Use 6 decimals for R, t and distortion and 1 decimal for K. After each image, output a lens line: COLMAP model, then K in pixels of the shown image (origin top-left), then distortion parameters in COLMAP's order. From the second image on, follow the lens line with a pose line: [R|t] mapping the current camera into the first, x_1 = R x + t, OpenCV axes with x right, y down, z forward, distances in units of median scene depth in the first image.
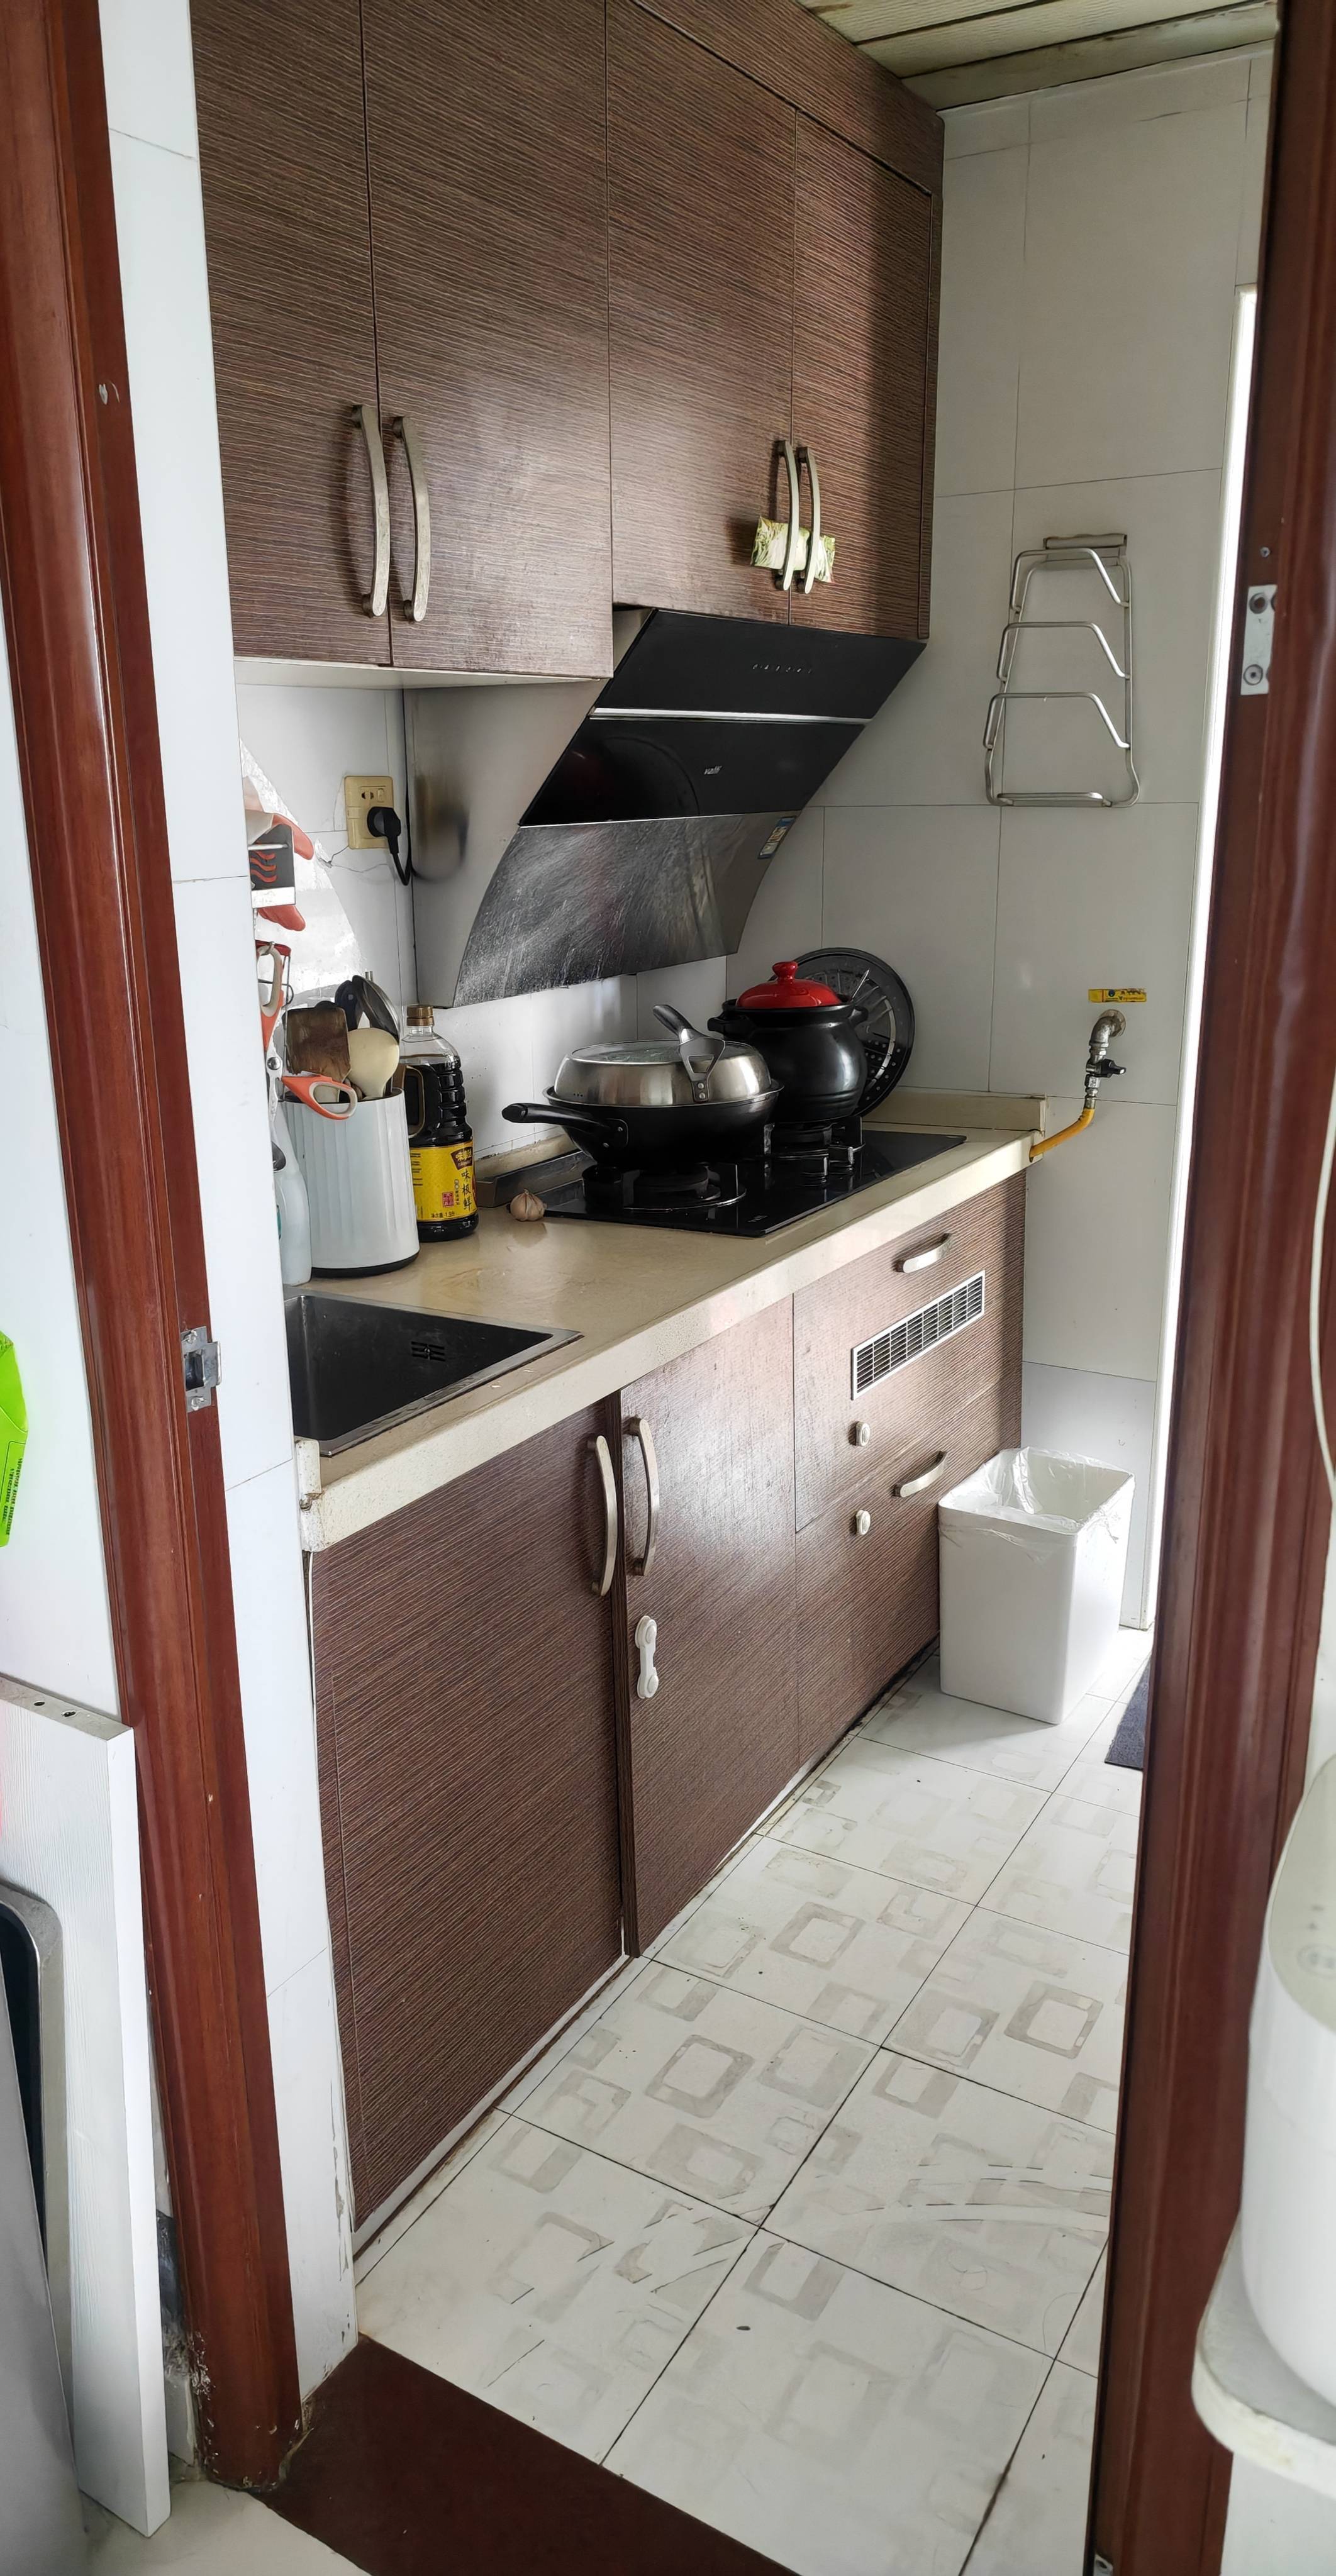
lens RADIAL K [[1748.0, 0, 668.0], [0, 1748.0, 1288.0], [0, 0, 1]] dist [-0.001207, -0.053569]
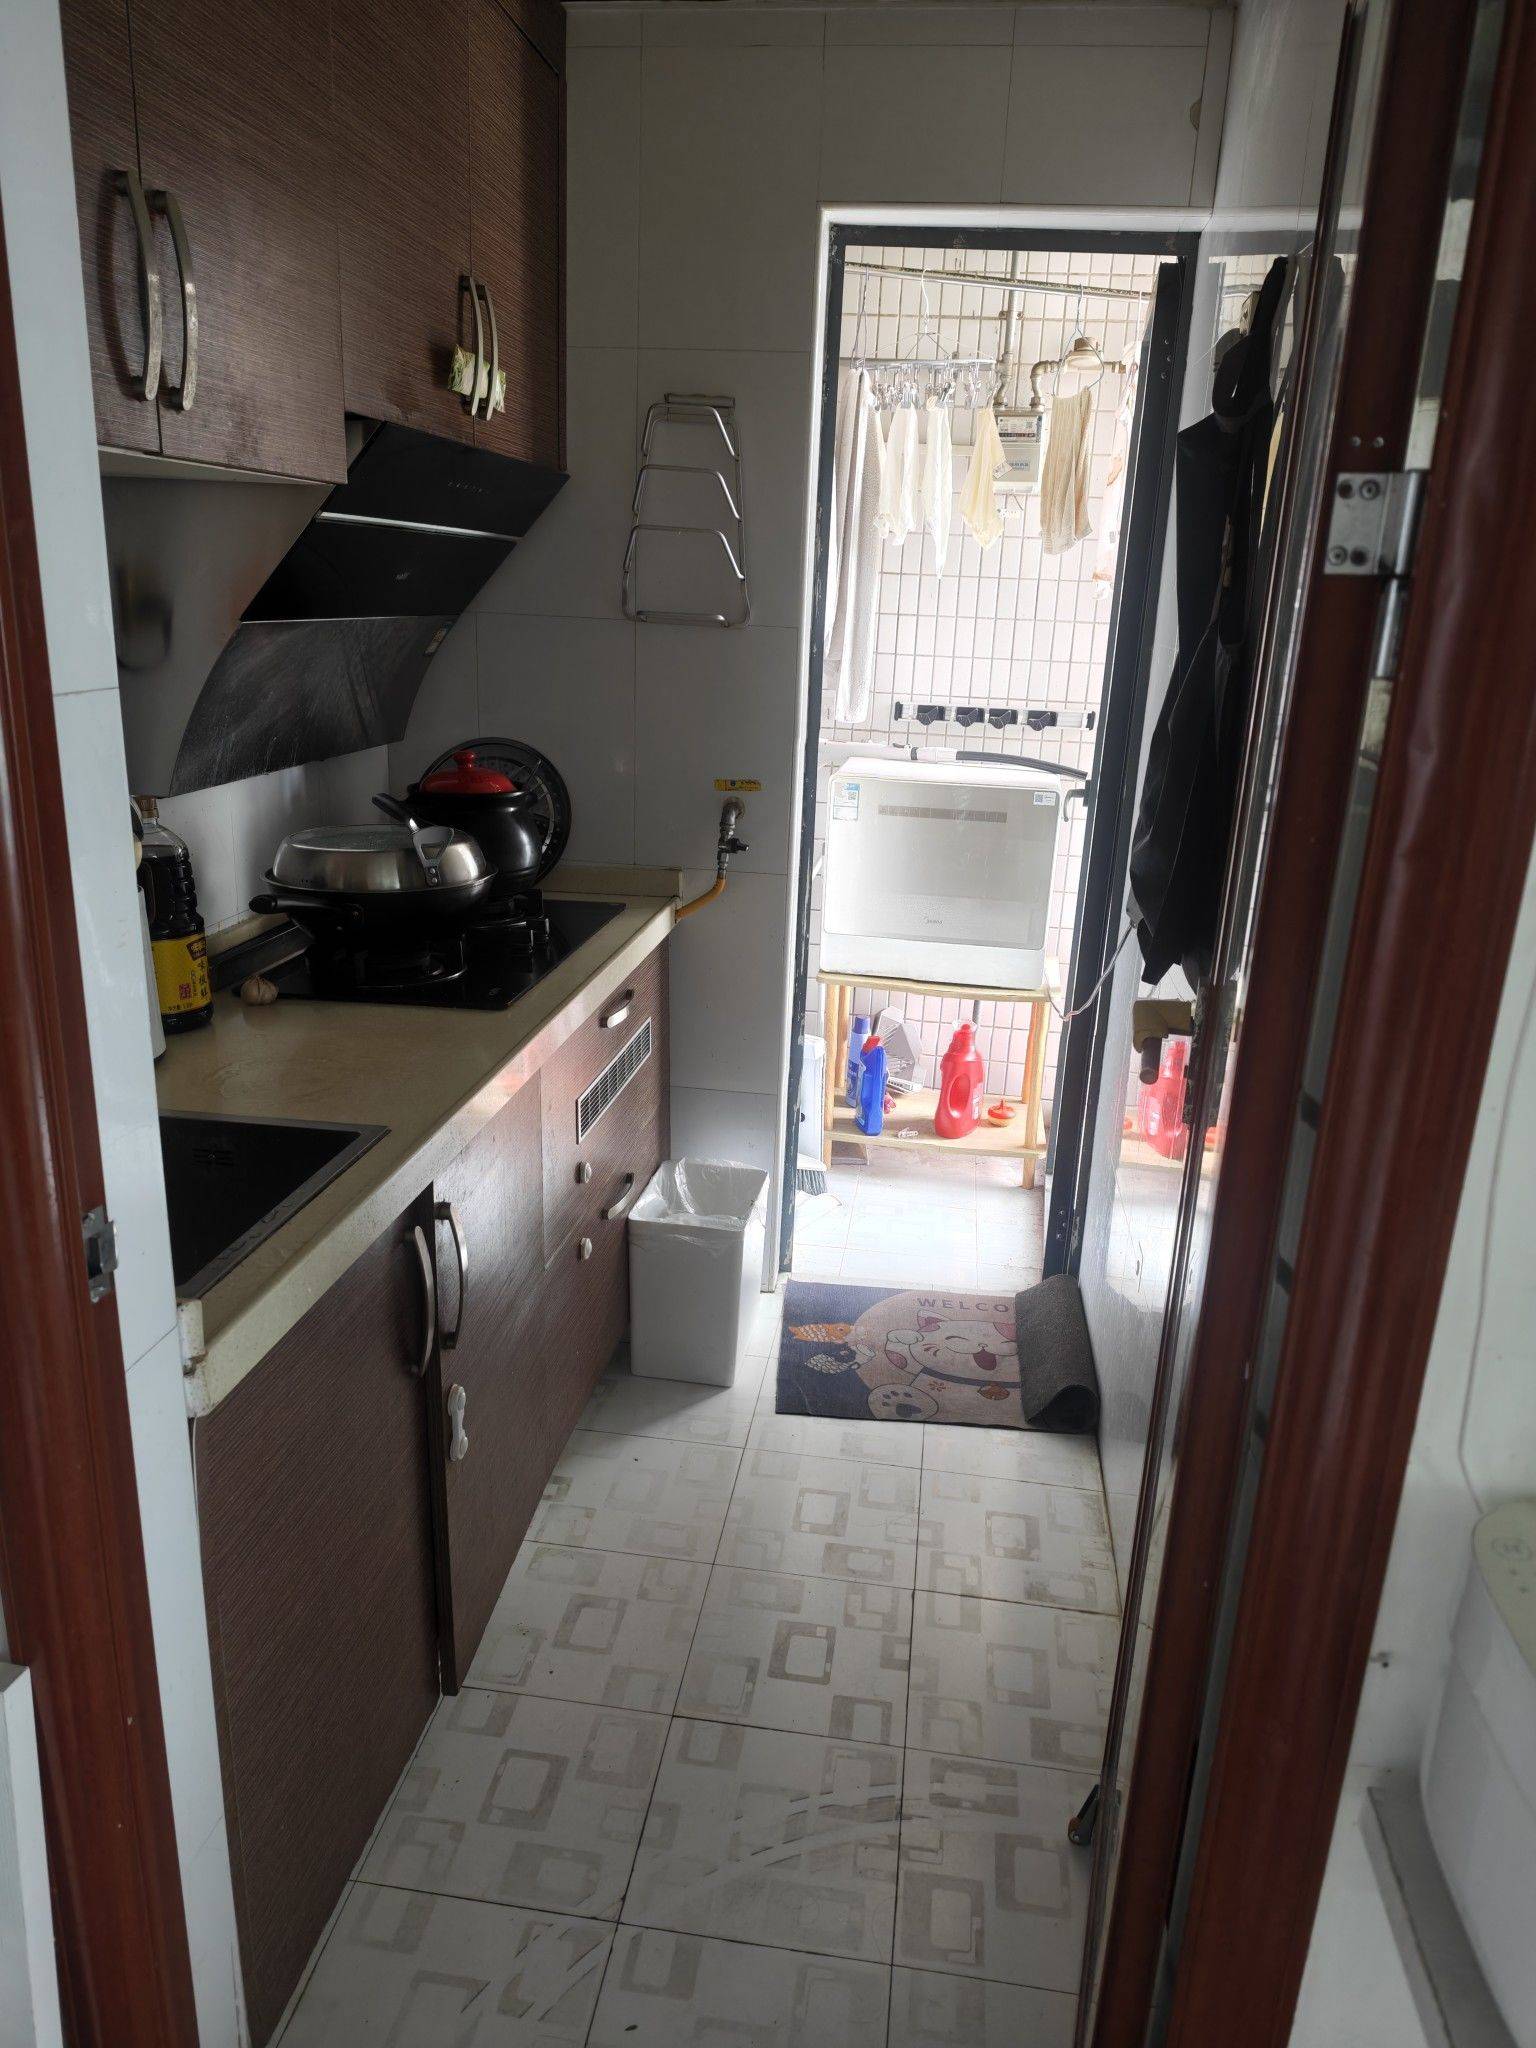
lens RADIAL K [[1375.7, 0, 809.3], [0, 1375.7, 1018.8], [0, 0, 1]] dist [0.010876, -0.041395]
pose [[0.912401, -0.061570, 0.404640, -0.115042], [0.052066, 0.998049, 0.034461, -0.041395], [-0.405972, -0.010374, 0.913826, 0.123173]]
